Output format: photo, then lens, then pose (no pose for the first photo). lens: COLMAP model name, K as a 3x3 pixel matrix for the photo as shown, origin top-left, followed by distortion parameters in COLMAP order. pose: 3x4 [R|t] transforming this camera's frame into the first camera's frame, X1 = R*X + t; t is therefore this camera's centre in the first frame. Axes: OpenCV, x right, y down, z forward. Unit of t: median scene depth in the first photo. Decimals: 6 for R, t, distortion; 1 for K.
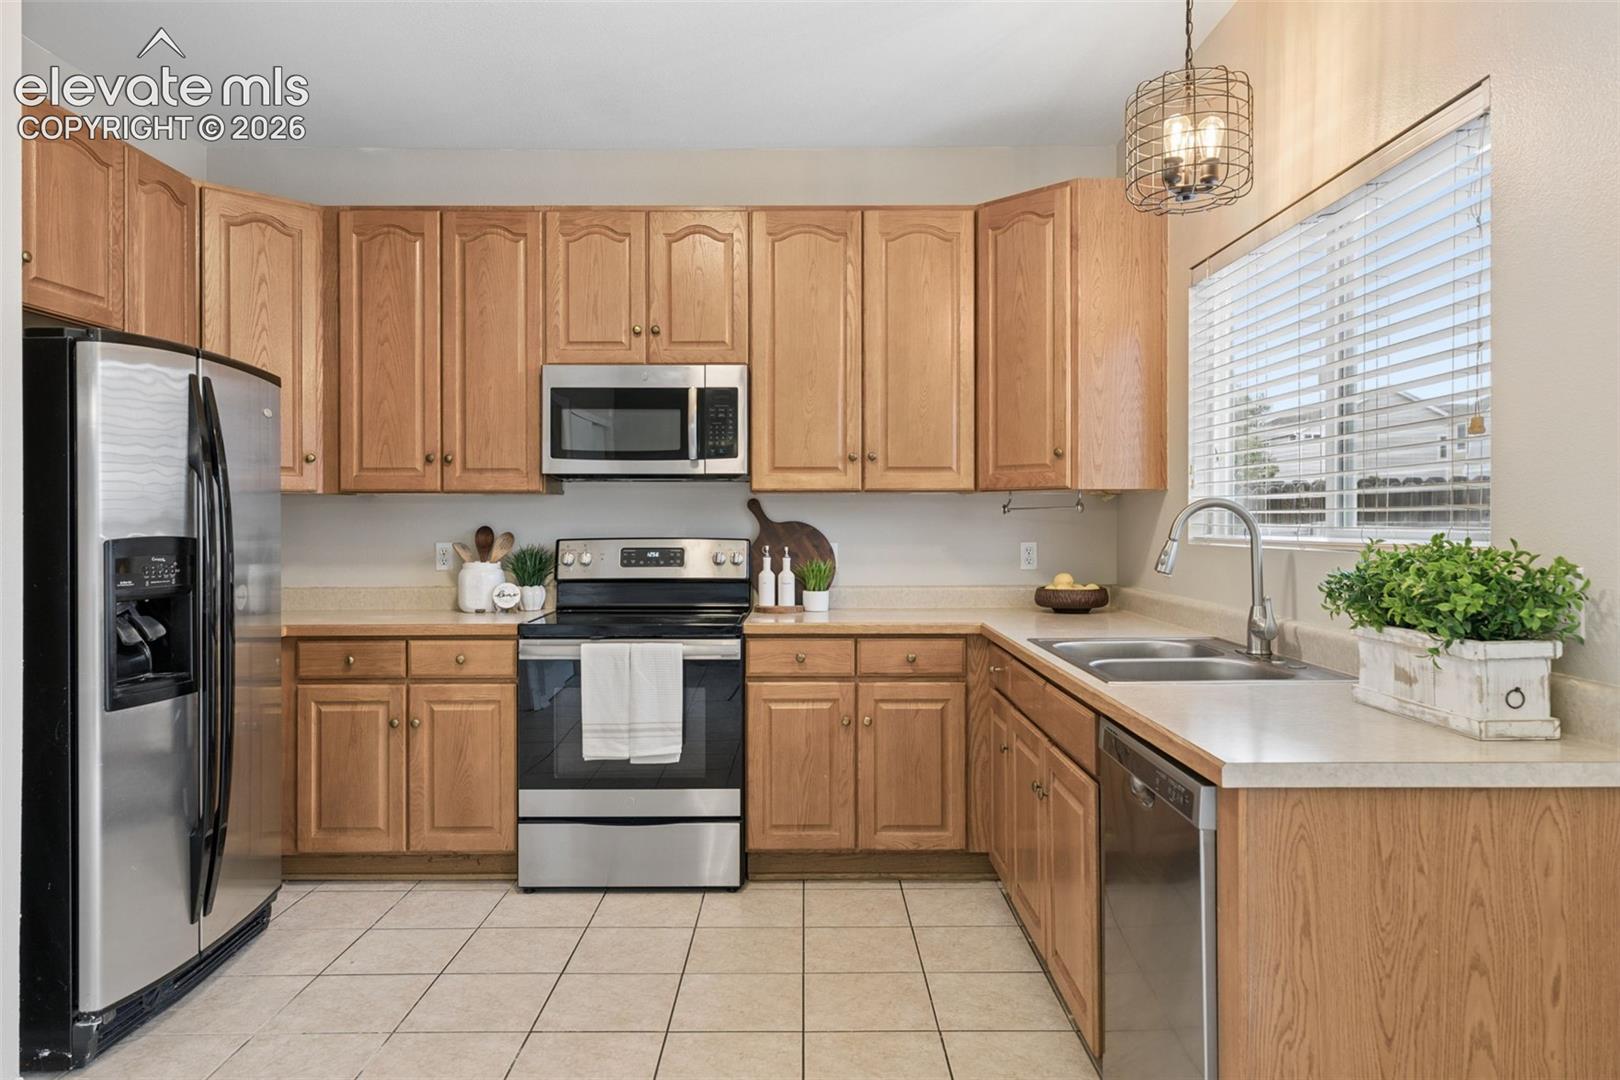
lens RADIAL K [[1054.7, 0, 811.6], [0, 1054.7, 522.7], [0, 0, 1]] dist [0.012090, 0.001644]
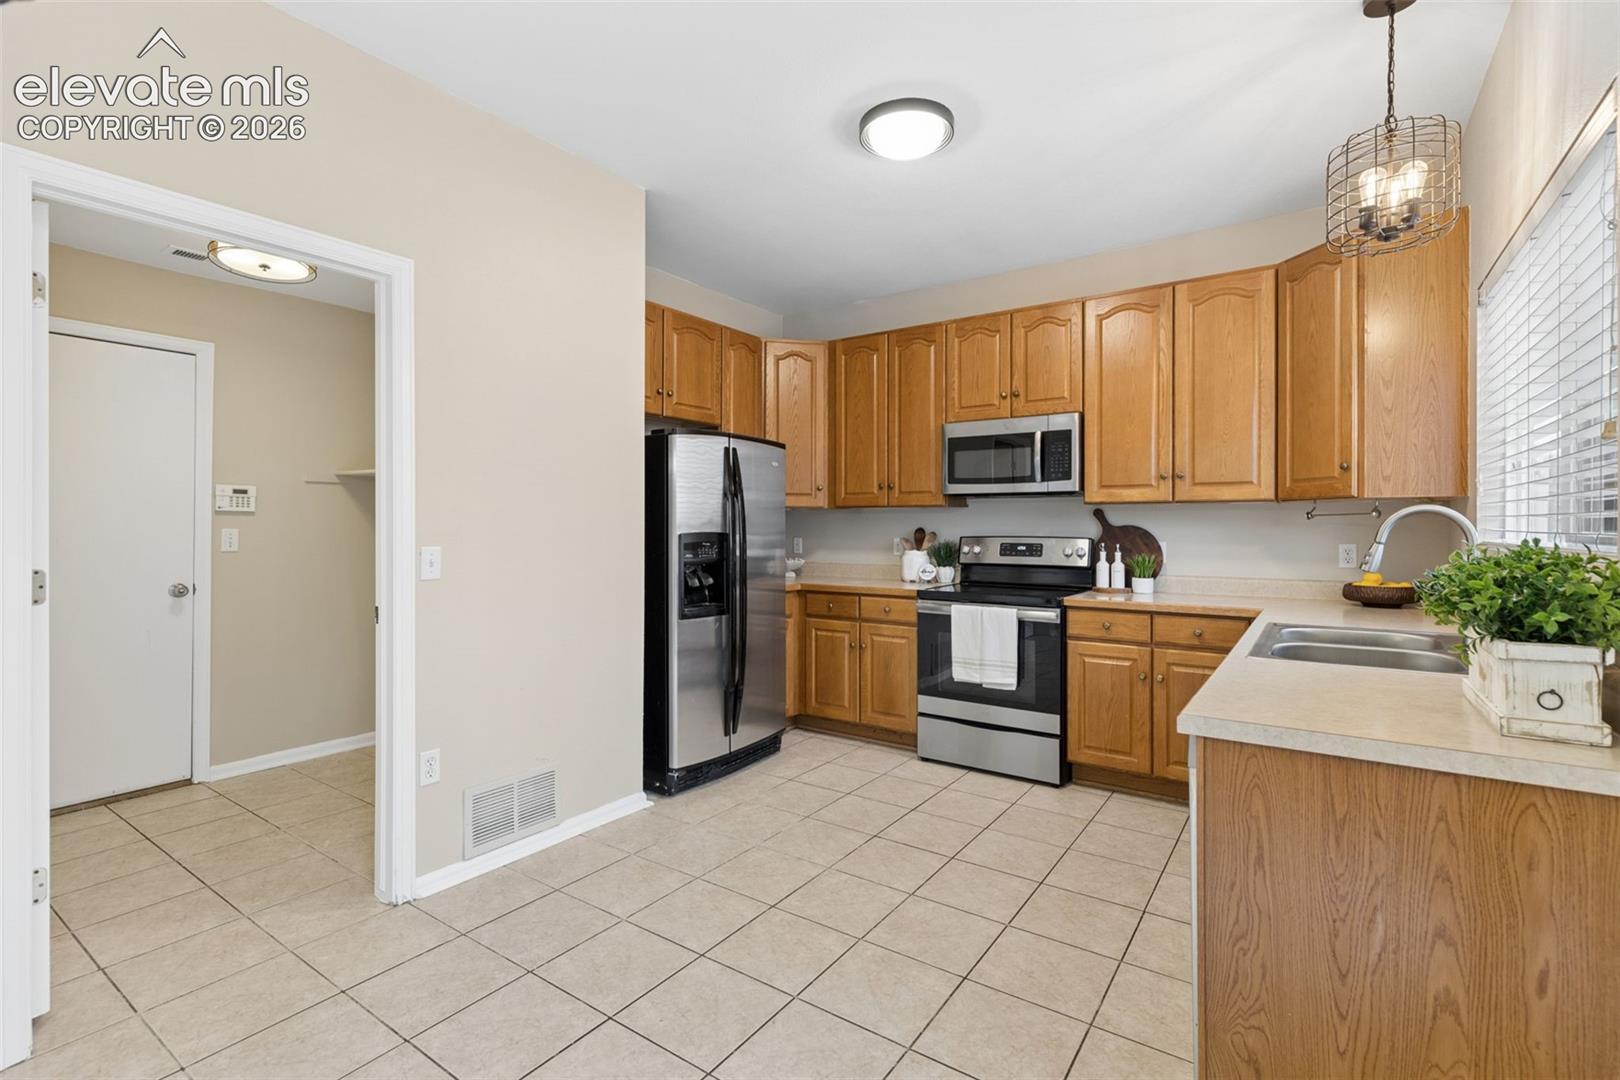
lens RADIAL K [[739.8, 0, 814.6], [0, 739.8, 524.6], [0, 0, 1]] dist [0.004600, 0.000859]
pose [[0.820275, 0.002250, -0.571964, 0.225119], [-0.003236, 0.999995, -0.000707, -0.000247], [0.571960, 0.002431, 0.820278, 0.003020]]
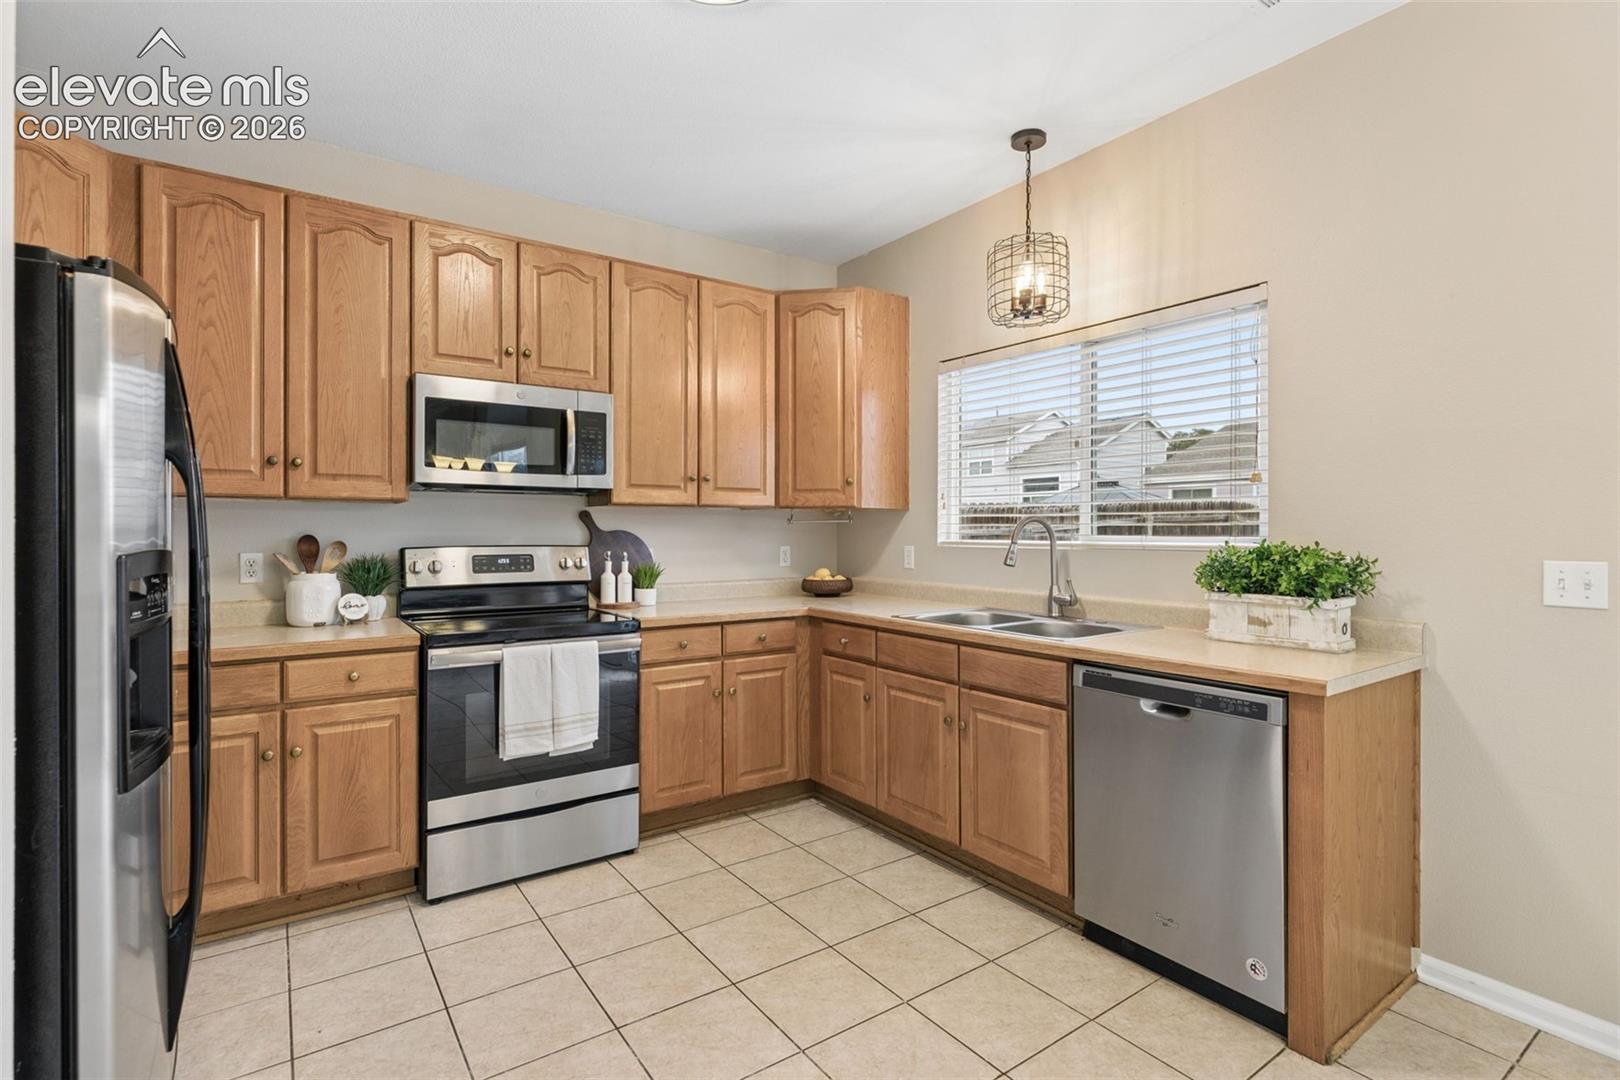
lens RADIAL K [[764.0, 0, 811.9], [0, 764.0, 532.0], [0, 0, 1]] dist [-0.000606, 0.000284]
pose [[0.820491, 0.000578, 0.571659, -0.383660], [-0.000999, 0.999999, 0.000422, 0.000027], [-0.571658, -0.000918, 0.820491, 0.206262]]
